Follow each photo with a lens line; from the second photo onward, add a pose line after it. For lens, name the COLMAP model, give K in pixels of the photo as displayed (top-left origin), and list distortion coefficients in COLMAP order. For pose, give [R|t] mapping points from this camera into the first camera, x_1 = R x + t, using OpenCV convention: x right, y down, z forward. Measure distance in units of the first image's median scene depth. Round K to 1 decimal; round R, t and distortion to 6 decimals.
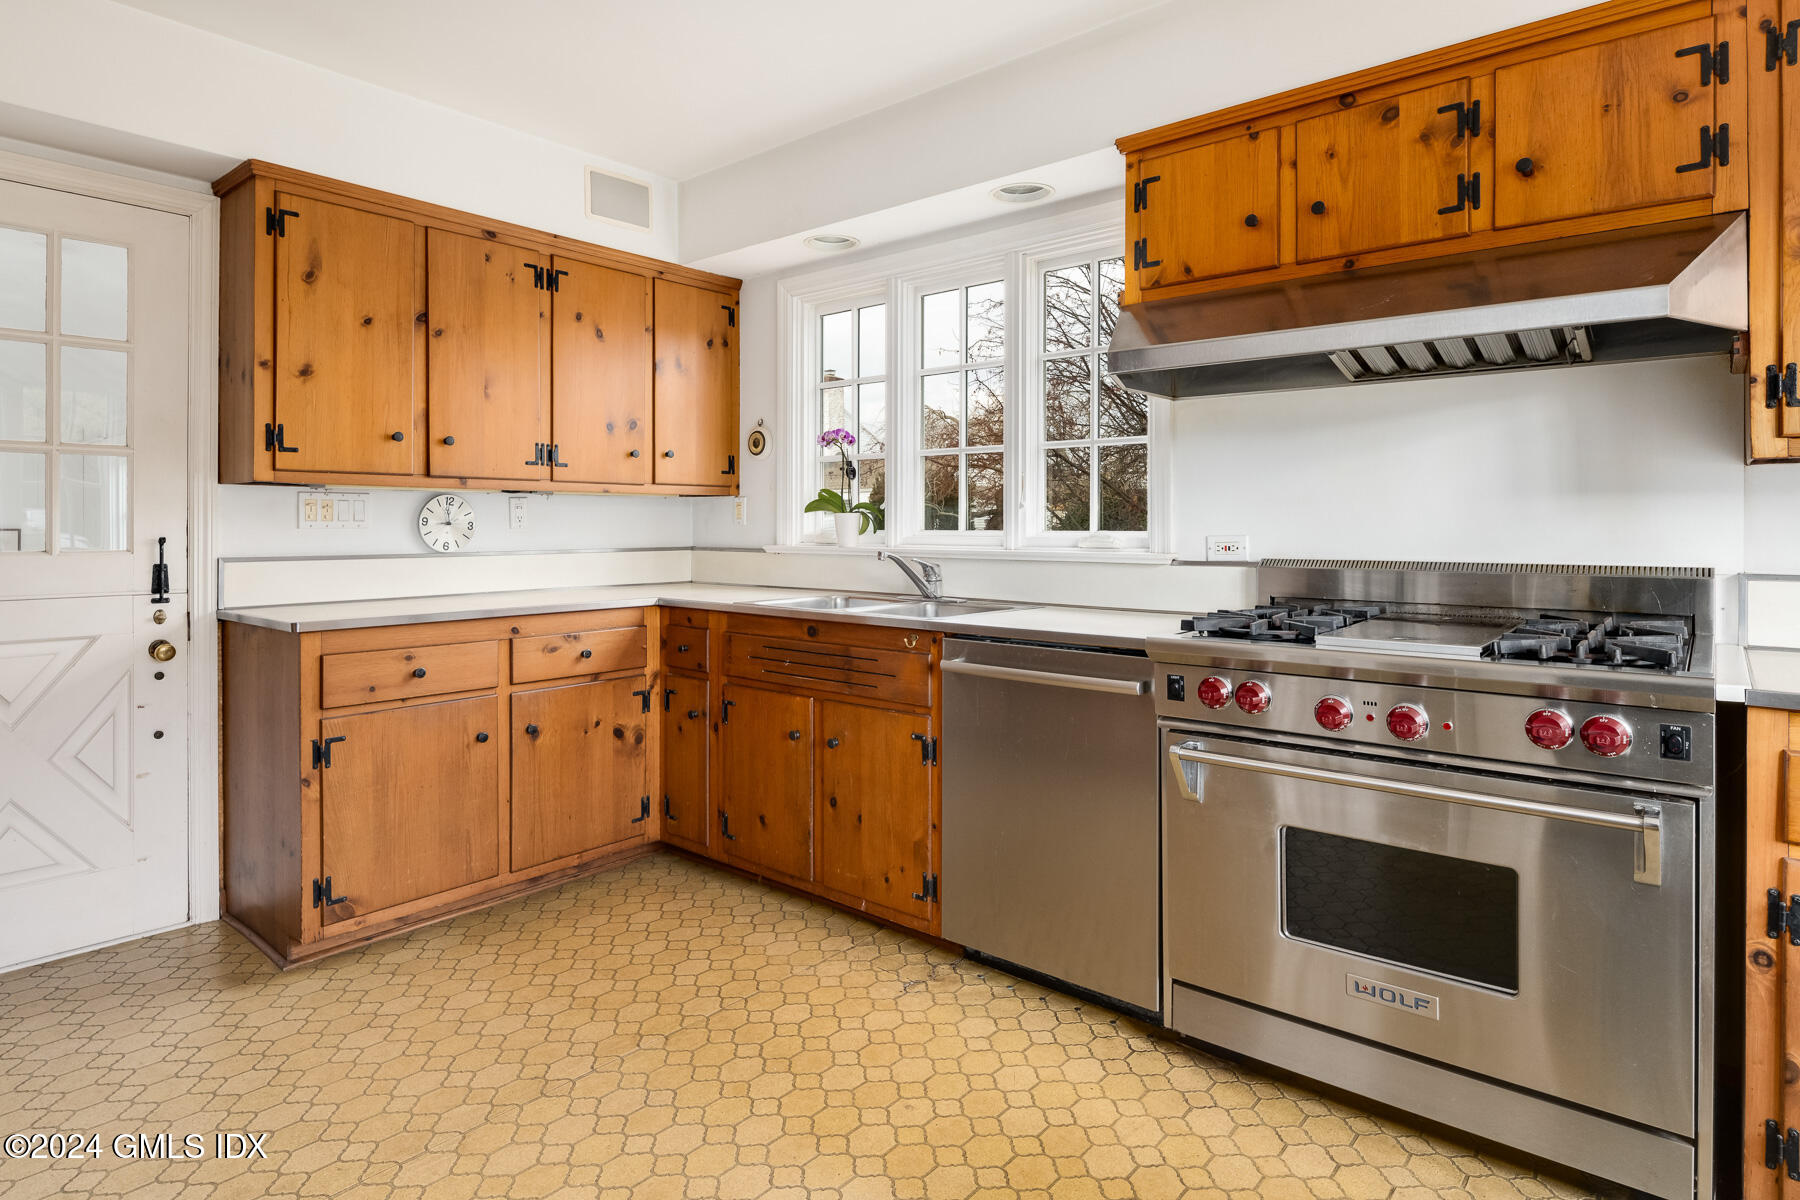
lens RADIAL K [[976.7, 0, 905.8], [0, 976.7, 525.4], [0, 0, 1]] dist [0.000988, -0.002010]
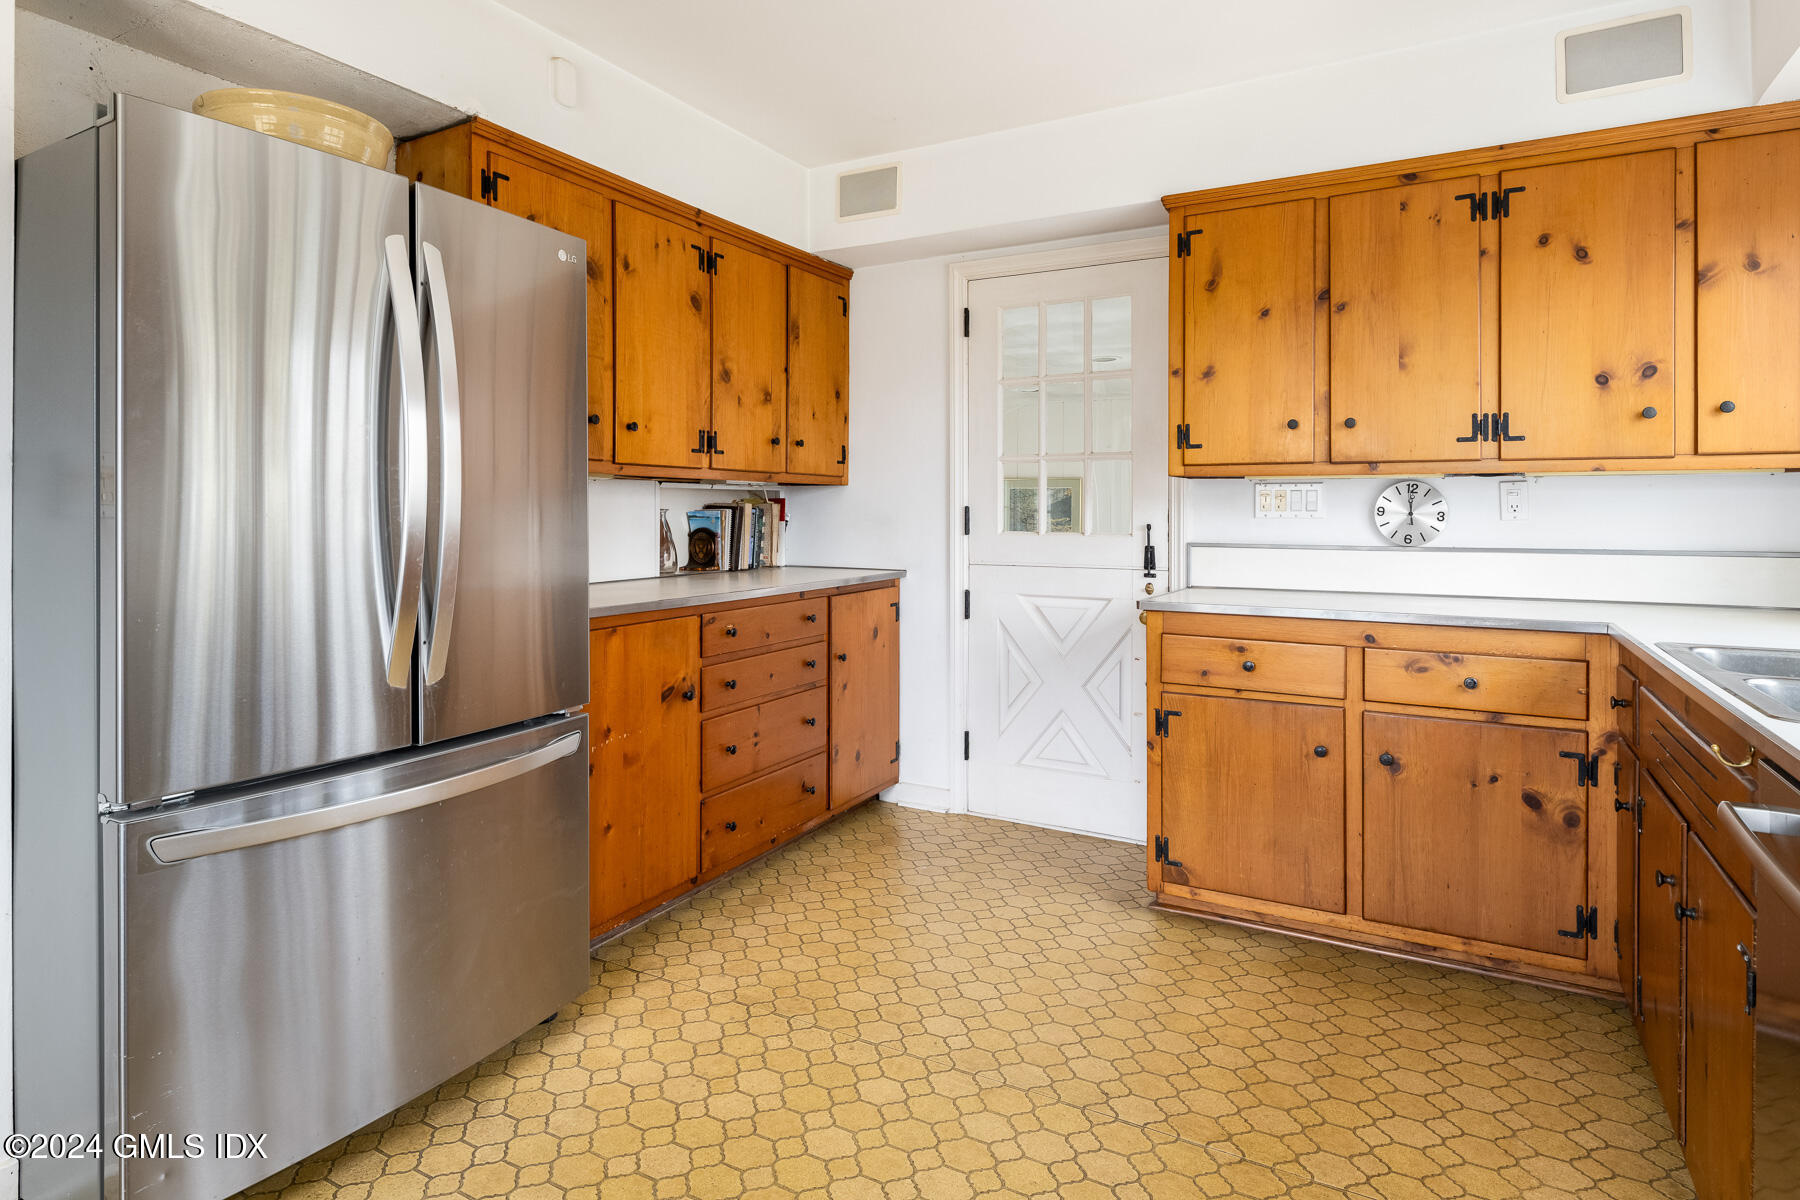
lens RADIAL K [[976.9, 0, 905.1], [0, 976.9, 514.7], [0, 0, 1]] dist [-0.002065, -0.001798]
pose [[0.189451, 0.002907, -0.981886, 0.343828], [-0.007178, 0.999973, 0.001576, 0.000697], [0.981864, 0.006750, 0.189467, 0.415356]]
